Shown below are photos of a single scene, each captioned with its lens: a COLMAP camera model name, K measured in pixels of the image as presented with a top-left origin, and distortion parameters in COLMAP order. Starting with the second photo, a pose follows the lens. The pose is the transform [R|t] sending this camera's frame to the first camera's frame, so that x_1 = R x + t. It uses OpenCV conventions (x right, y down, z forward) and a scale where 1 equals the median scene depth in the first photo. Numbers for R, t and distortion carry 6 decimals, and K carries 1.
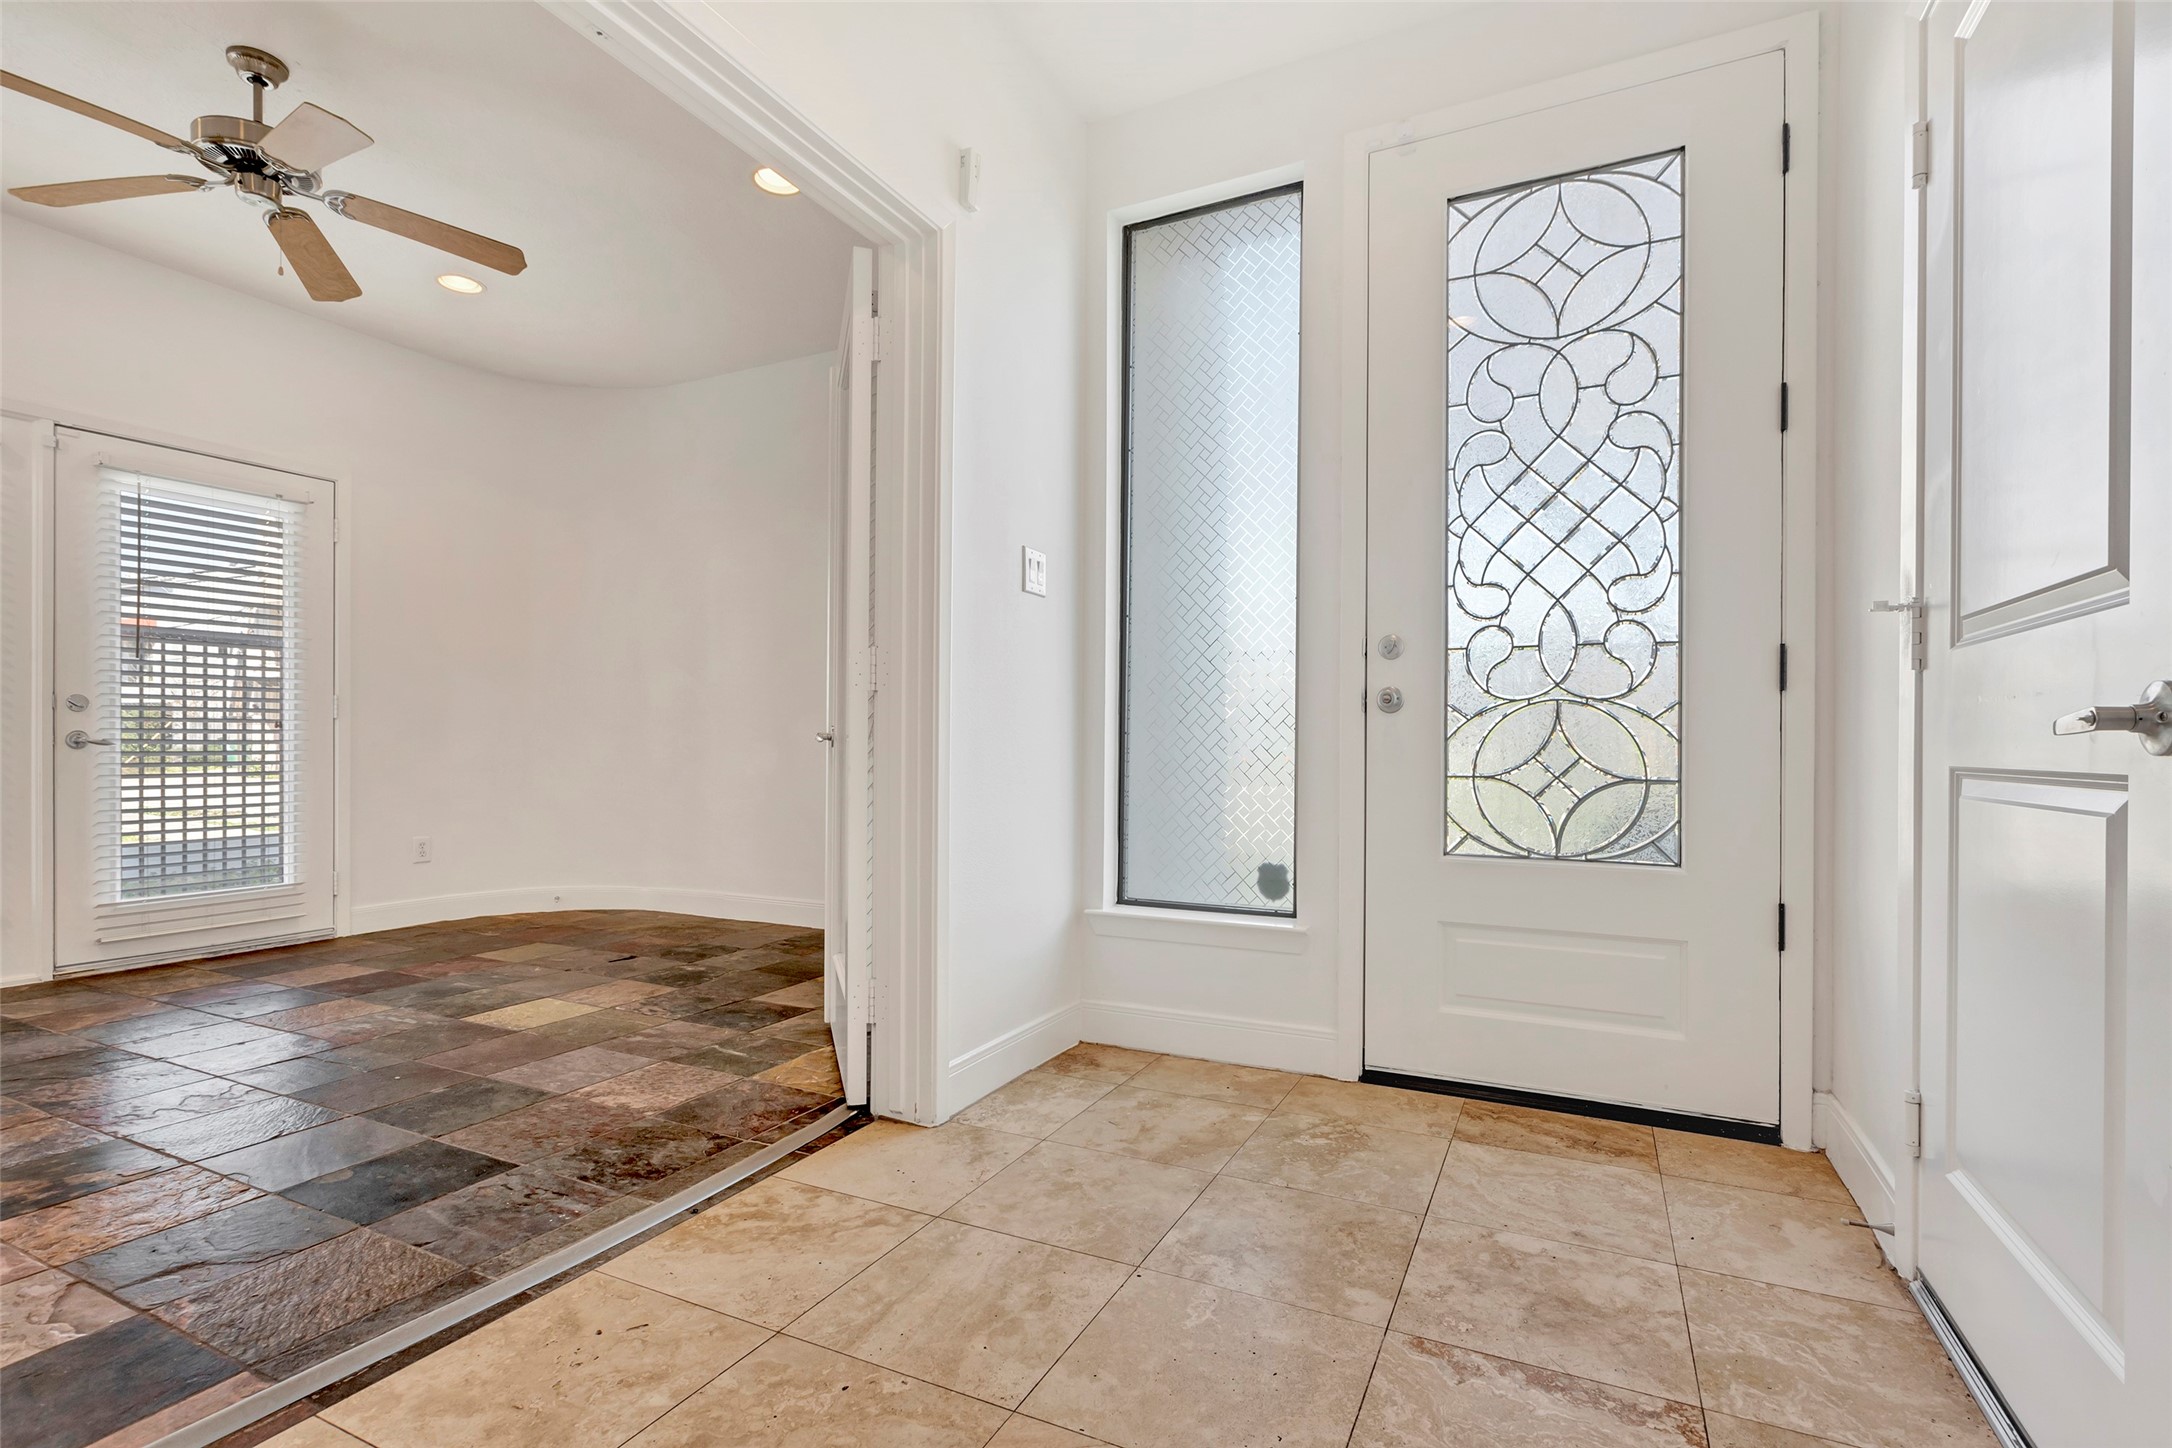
lens RADIAL K [[1002.7, 0, 1099.1], [0, 1002.7, 736.8], [0, 0, 1]] dist [0.002818, 0.000566]
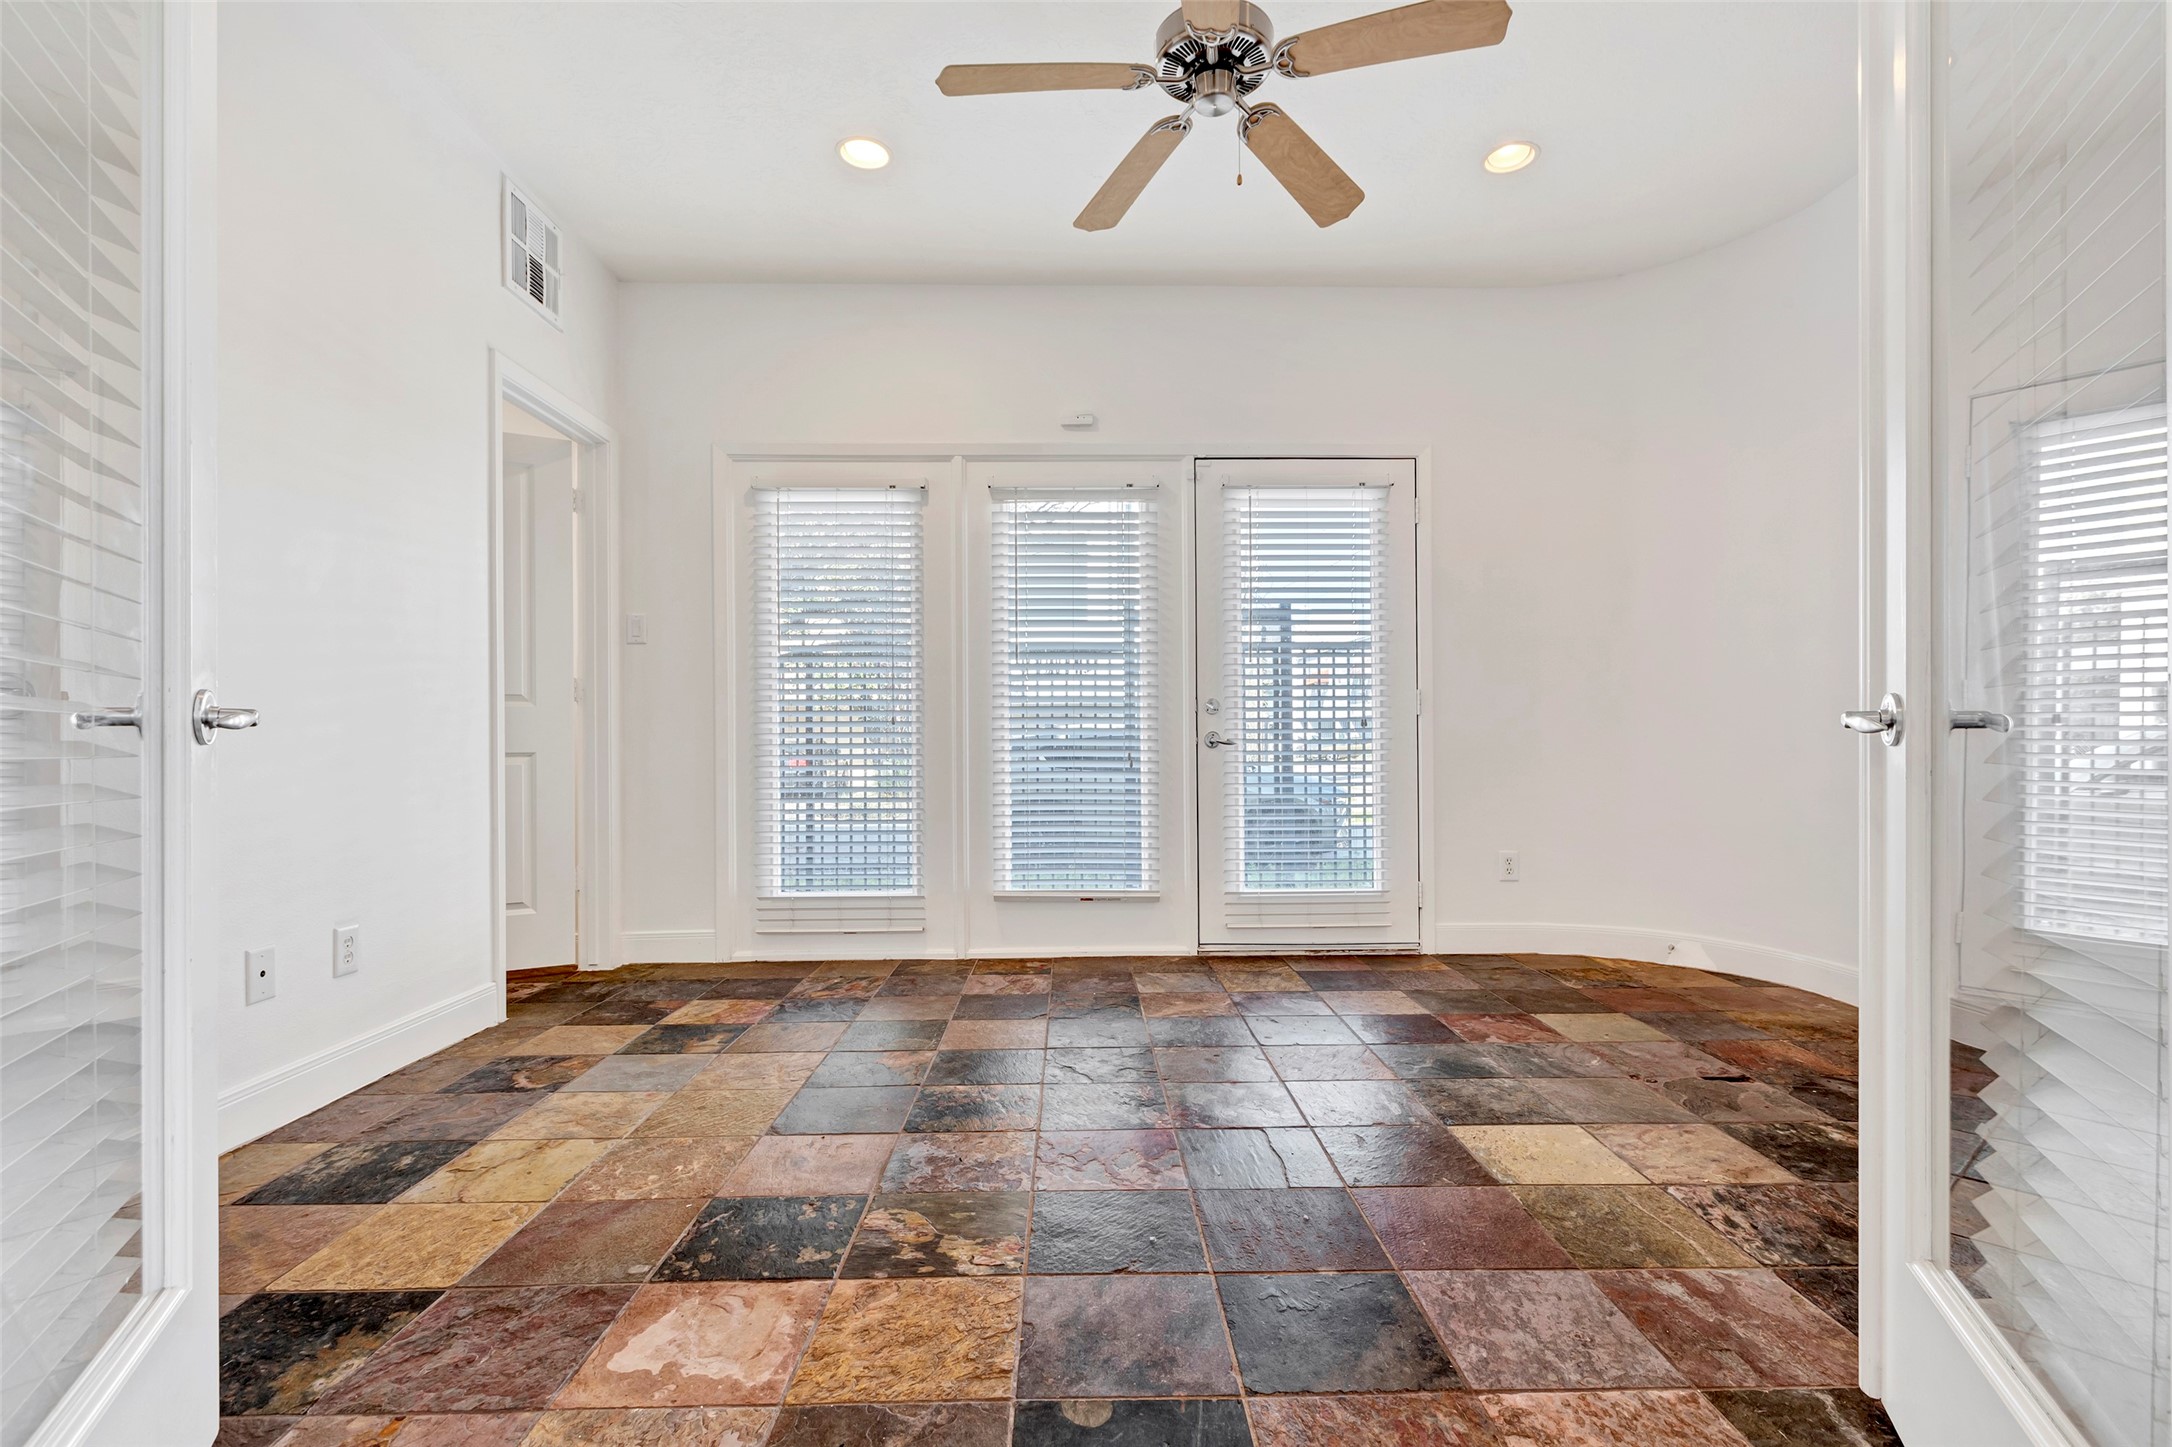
lens RADIAL K [[1002.7, 0, 1103.1], [0, 1002.7, 735.7], [0, 0, 1]] dist [0.002818, 0.000566]
pose [[0.462495, -0.011246, -0.886551, -0.105411], [0.010081, 0.999922, -0.007425, 0.005818], [0.886565, -0.005503, 0.462572, 0.417795]]
